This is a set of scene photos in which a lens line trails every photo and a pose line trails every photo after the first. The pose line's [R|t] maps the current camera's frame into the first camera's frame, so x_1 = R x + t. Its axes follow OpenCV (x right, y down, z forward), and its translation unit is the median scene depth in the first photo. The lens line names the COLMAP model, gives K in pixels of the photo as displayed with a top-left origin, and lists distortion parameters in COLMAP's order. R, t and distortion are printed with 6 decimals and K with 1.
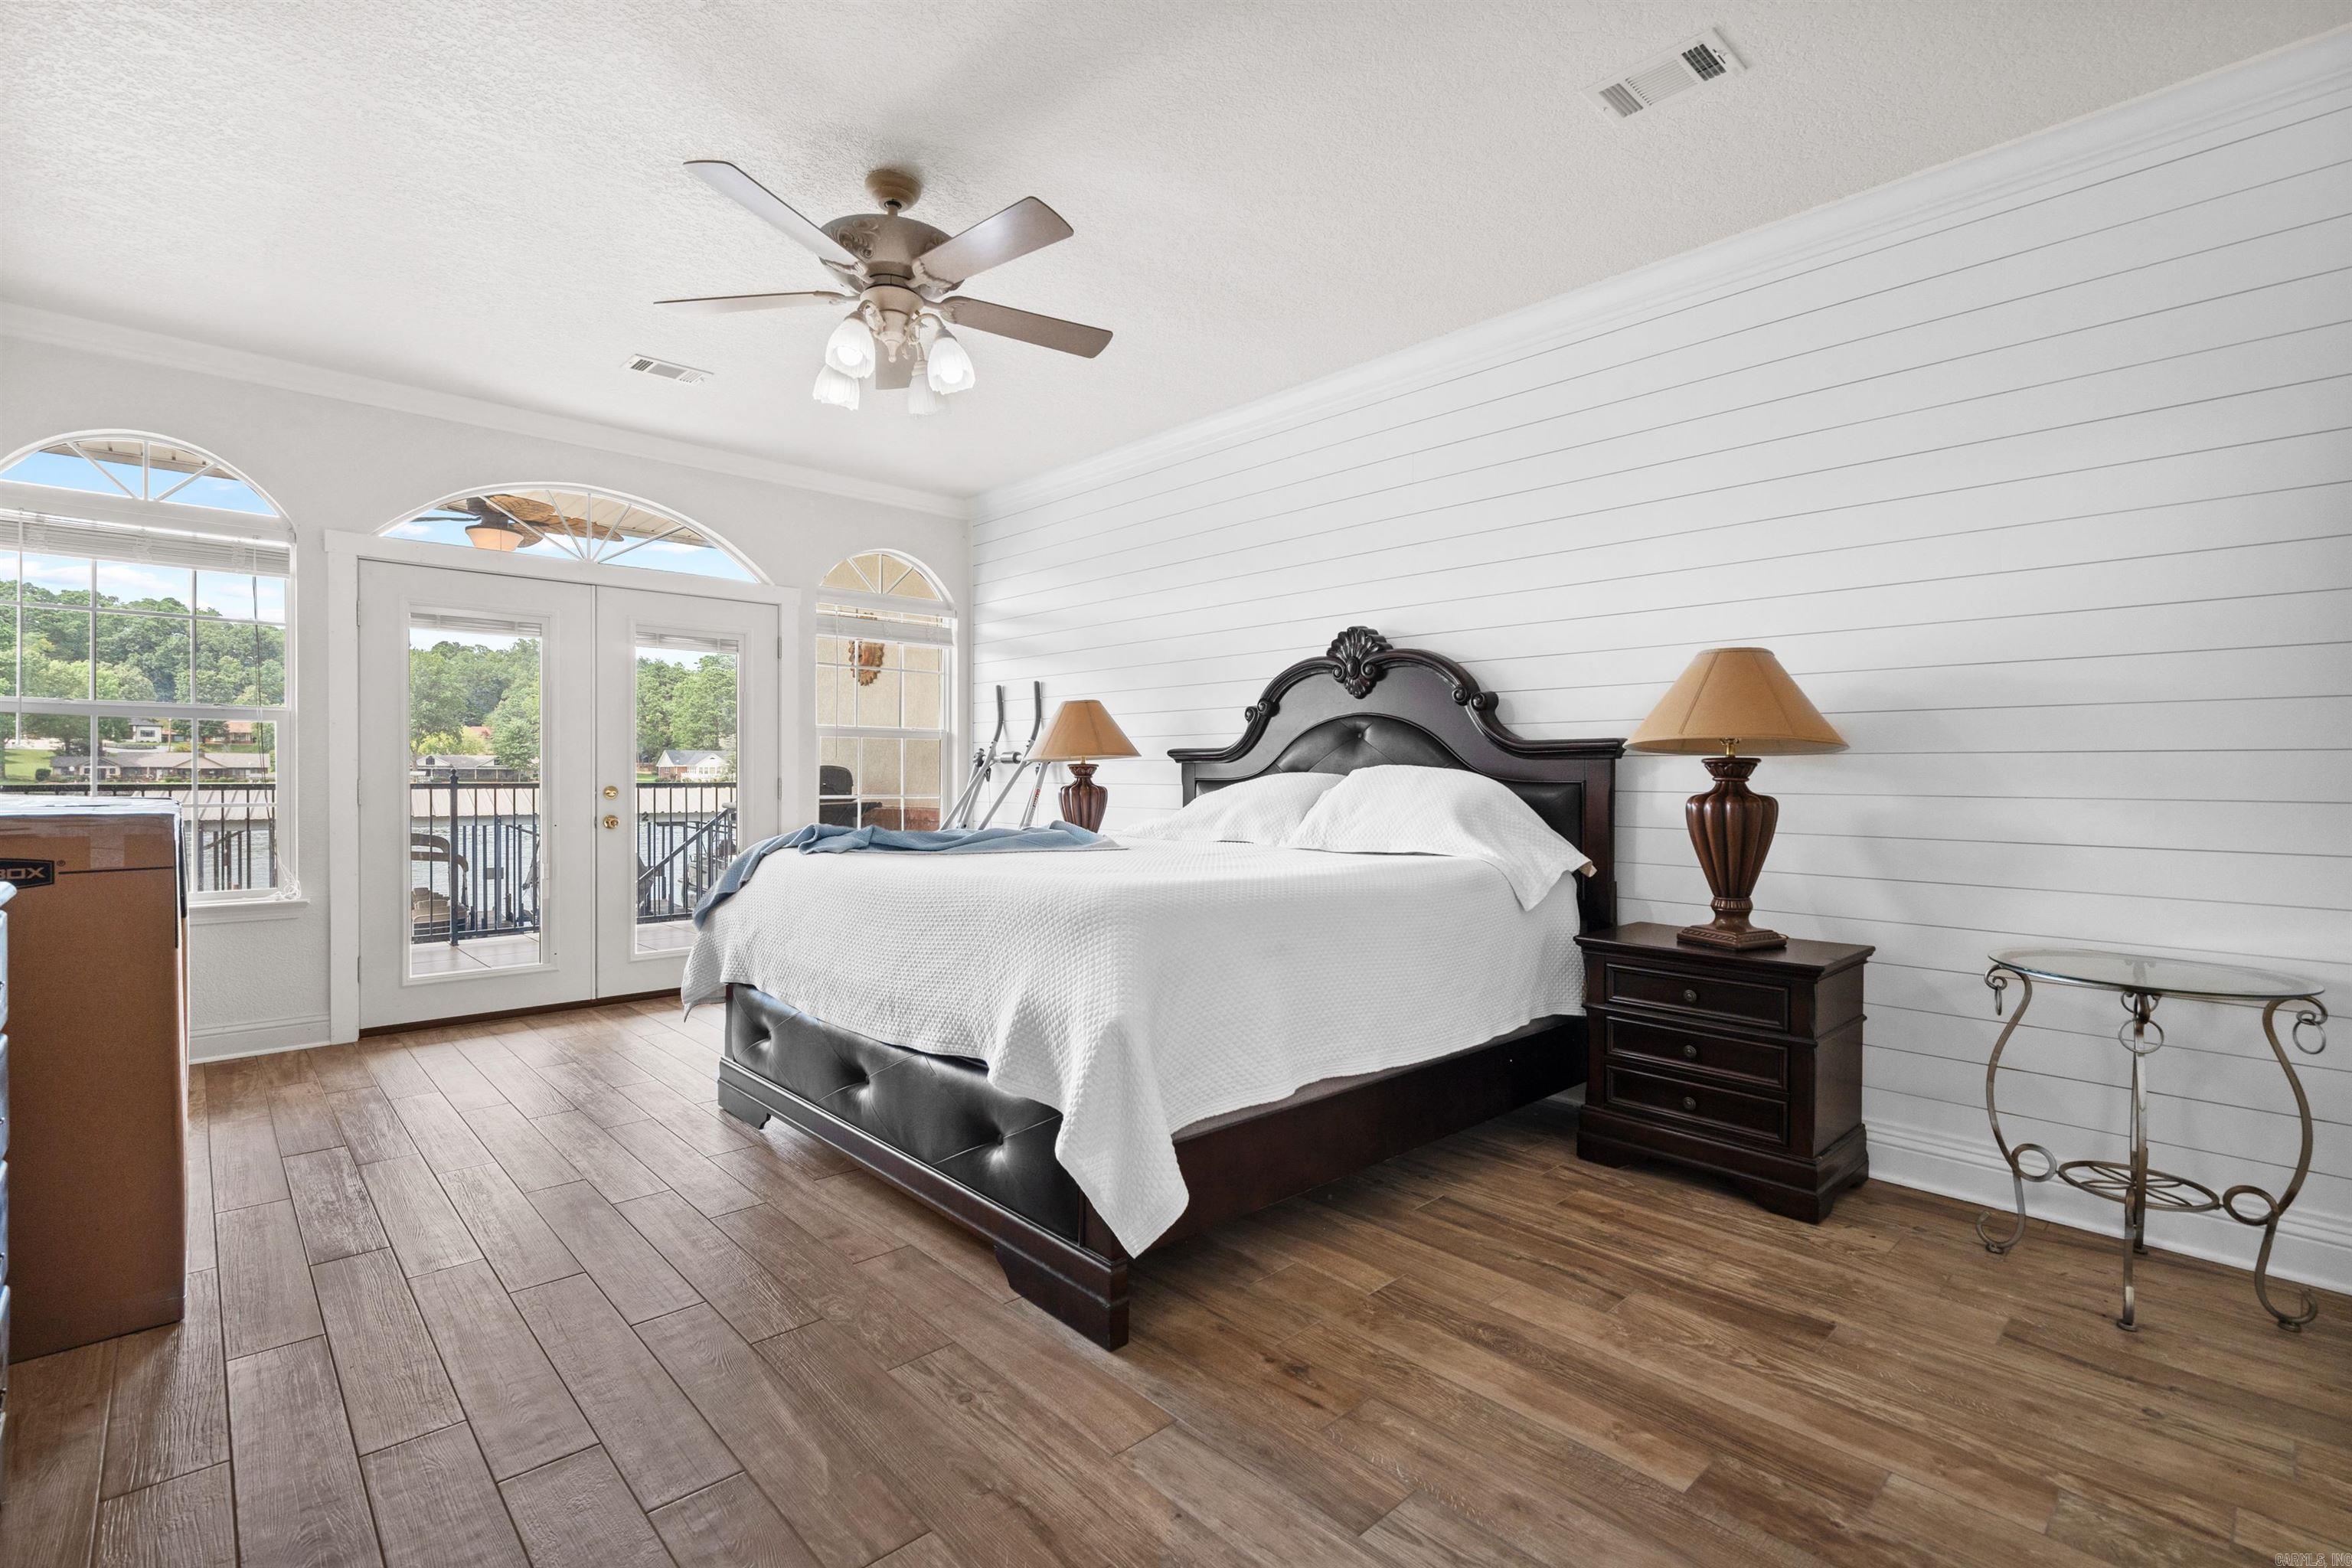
lens RADIAL K [[1077.5, 0, 1187.0], [0, 1077.5, 767.2], [0, 0, 1]] dist [-0.005538, 0.002593]
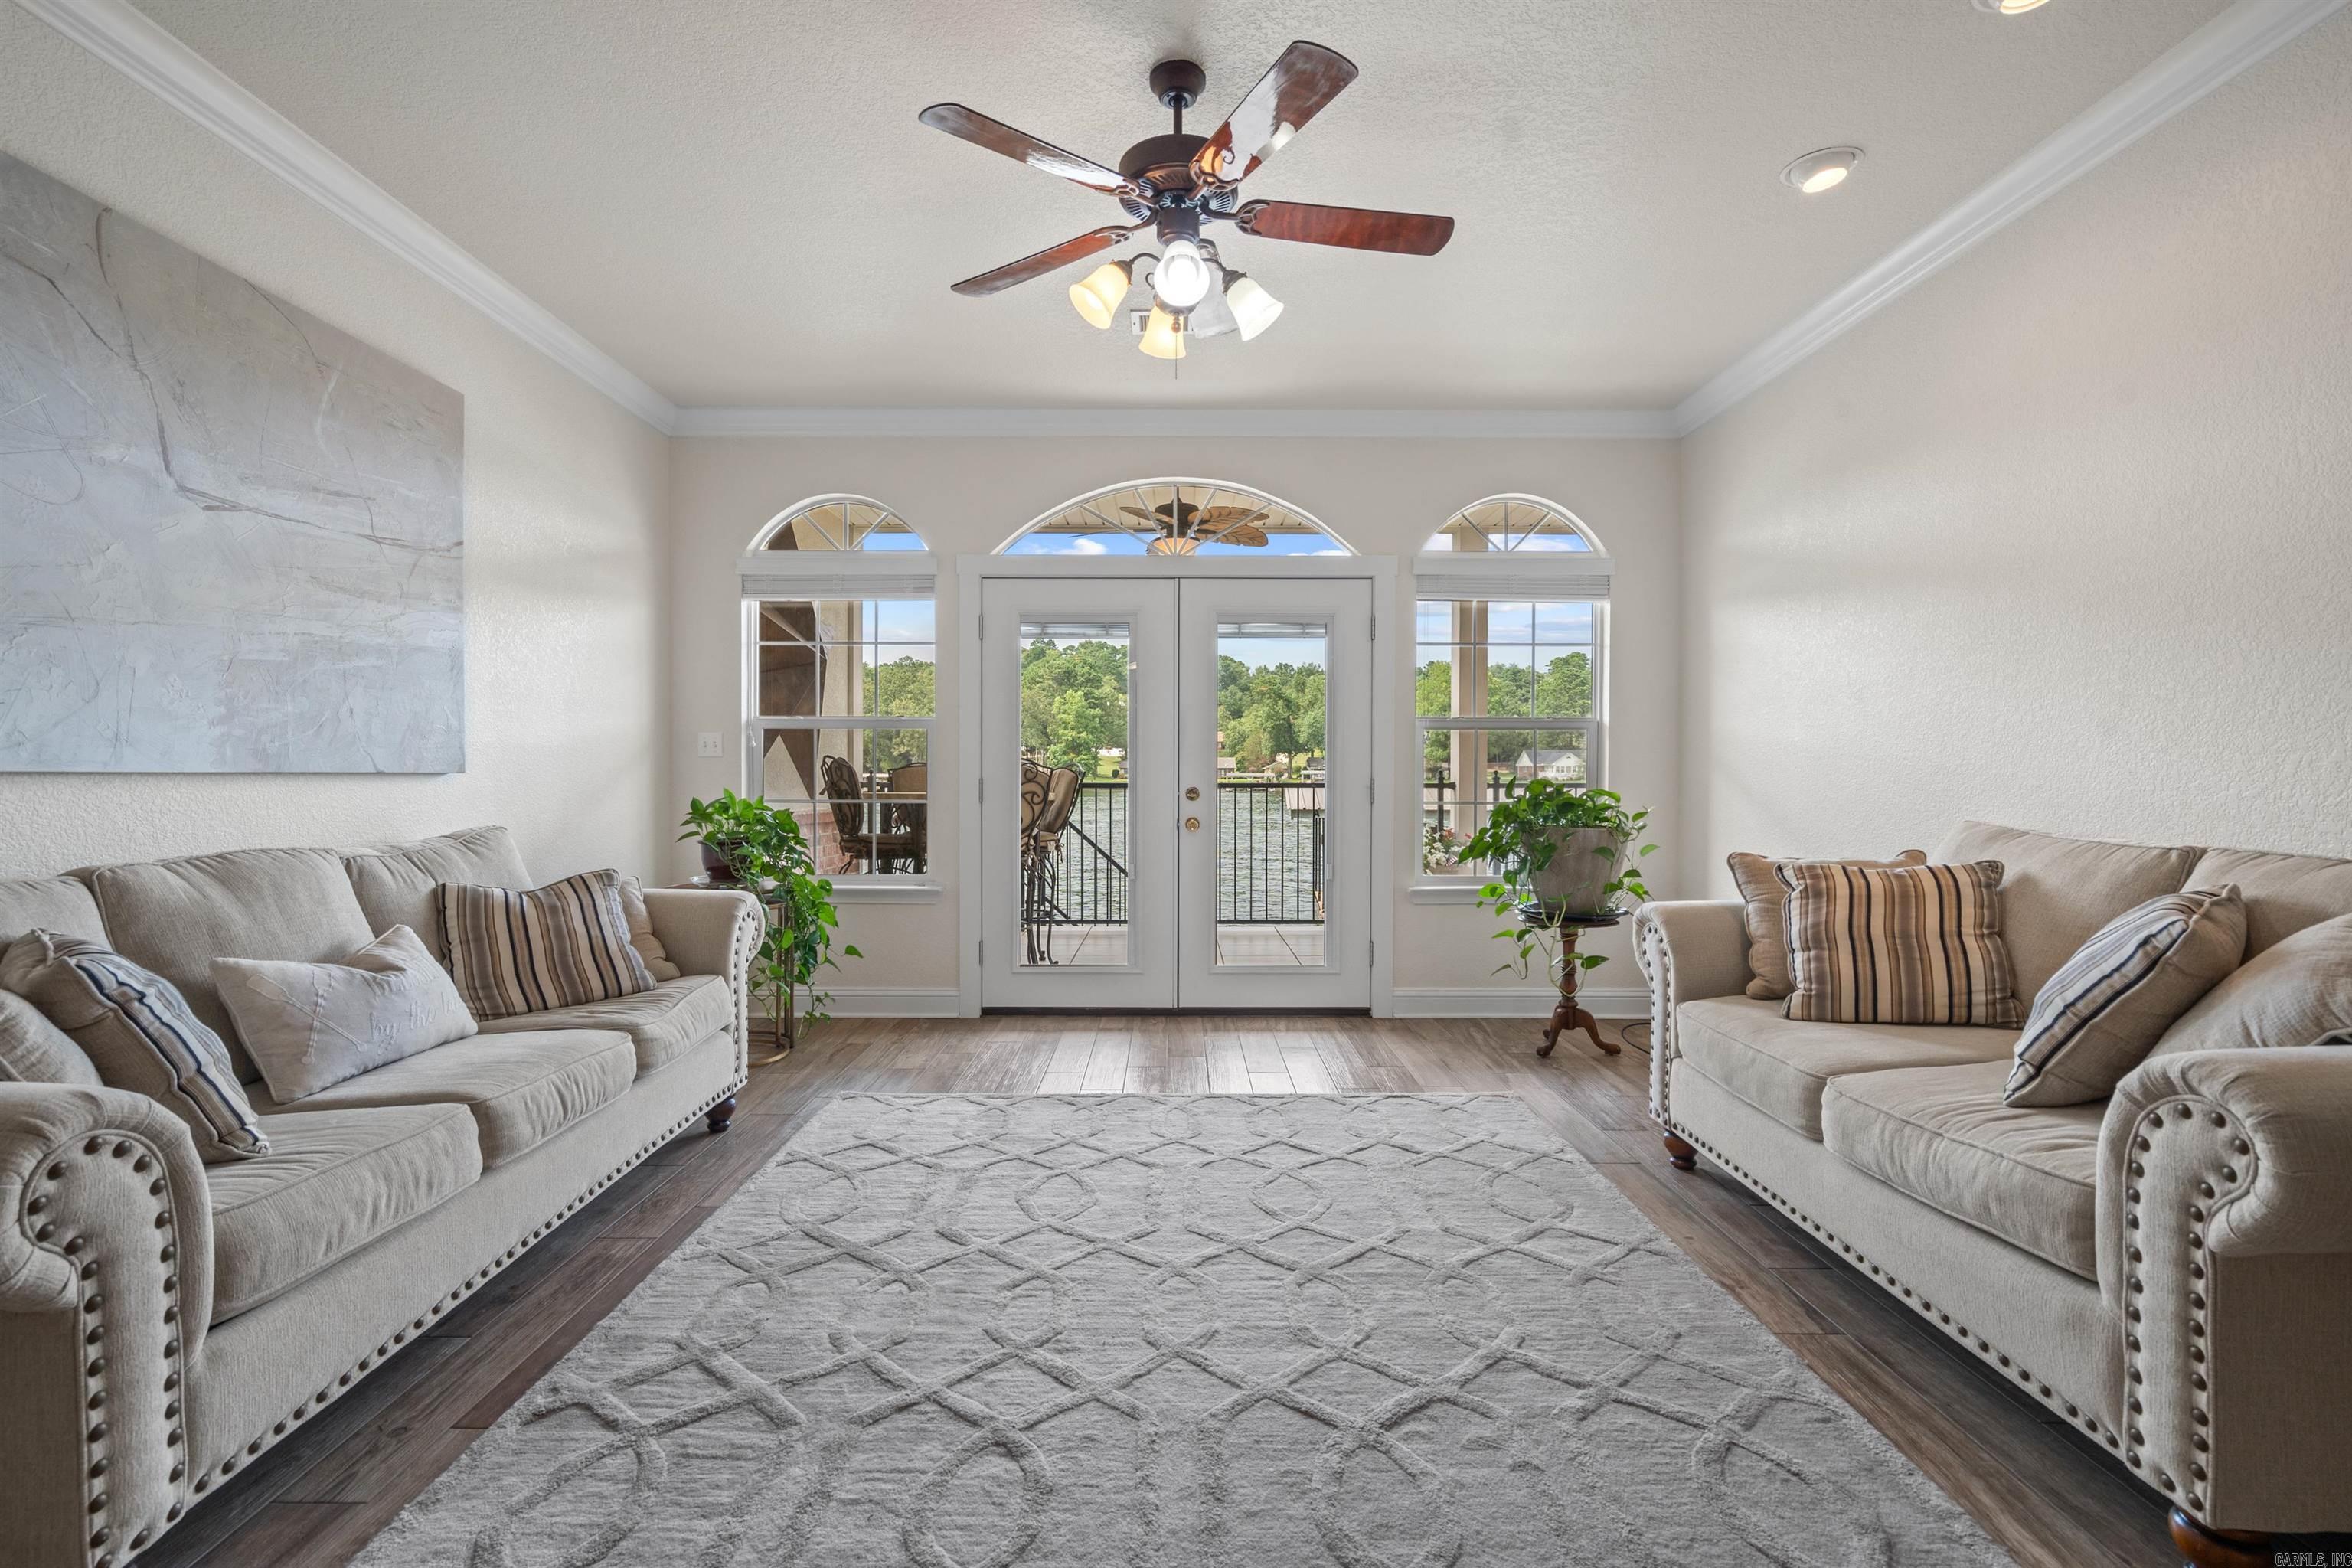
lens RADIAL K [[1077.5, 0, 1174.4], [0, 1077.5, 780.0], [0, 0, 1]] dist [-0.005538, 0.002593]
pose [[0.721695, 0.004799, -0.692194, 0.177920], [0.004044, 0.999930, 0.011149, 0.001140], [0.692199, -0.010845, 0.721625, 0.468247]]
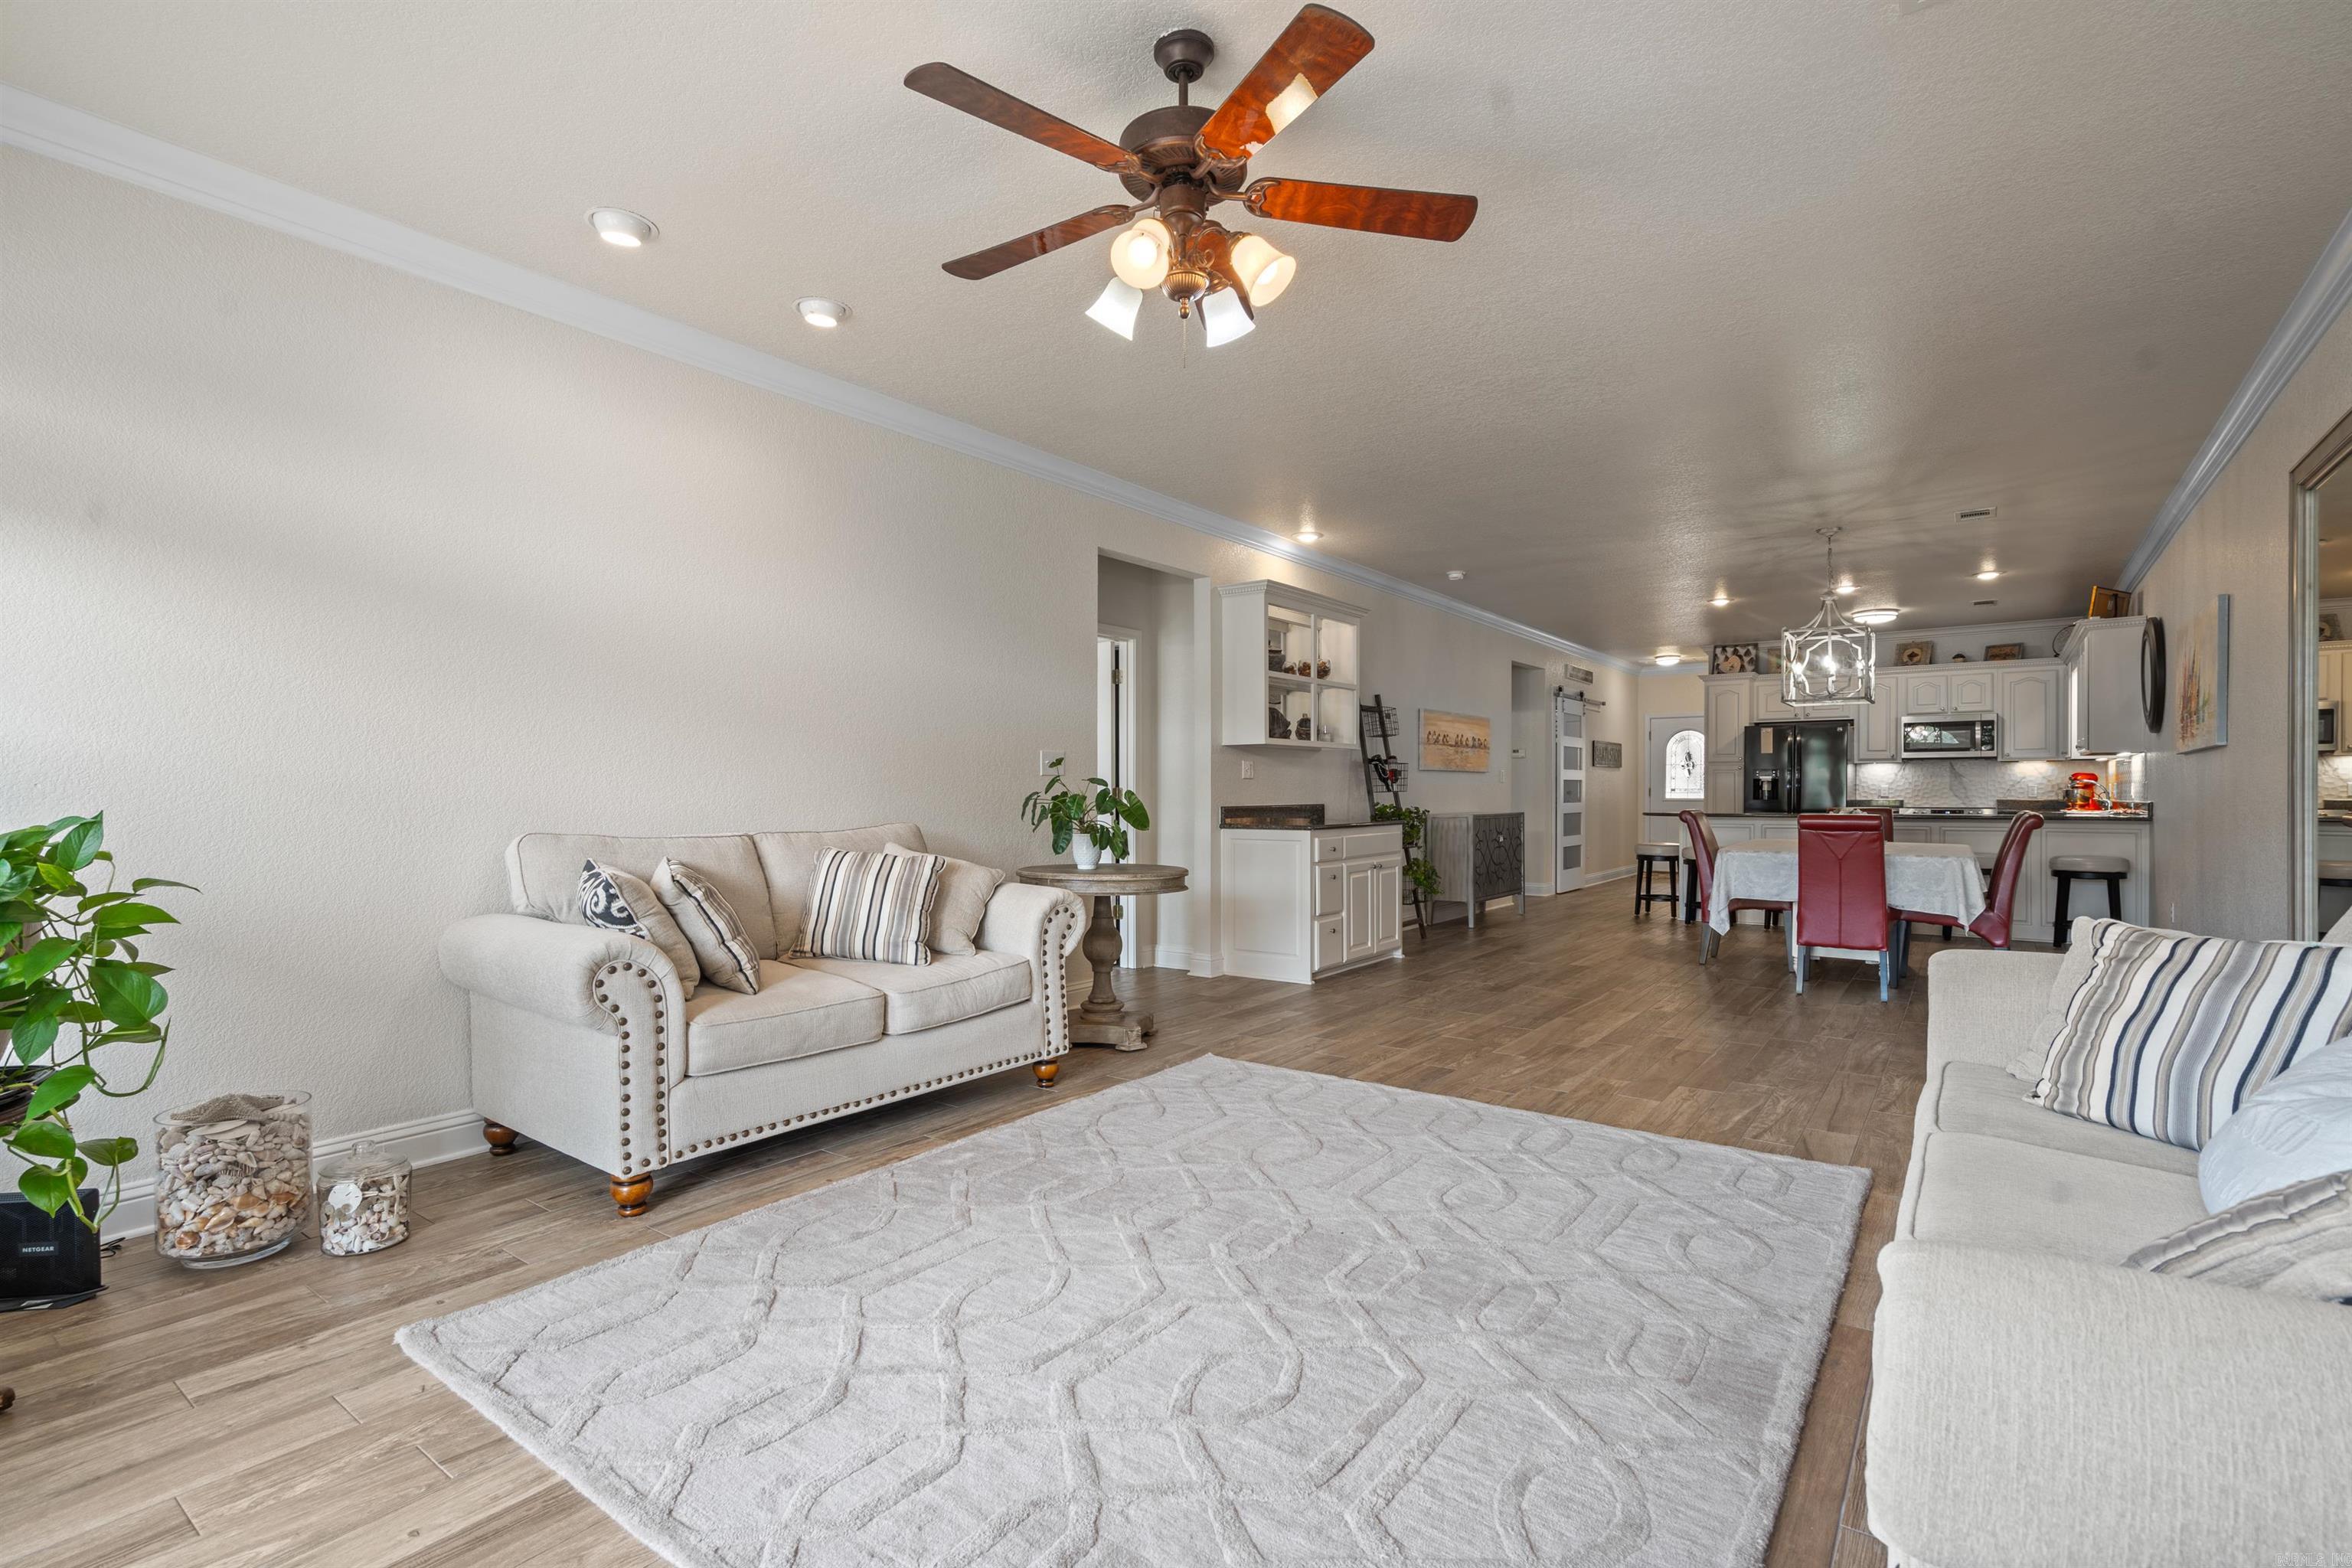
lens RADIAL K [[1077.5, 0, 1154.0], [0, 1077.5, 798.9], [0, 0, 1]] dist [-0.005538, 0.002593]
pose [[-0.142798, -0.005865, 0.989734, -1.055191], [-0.000140, 0.999983, 0.005906, 0.008275], [-0.989752, 0.000704, -0.142797, 1.142480]]
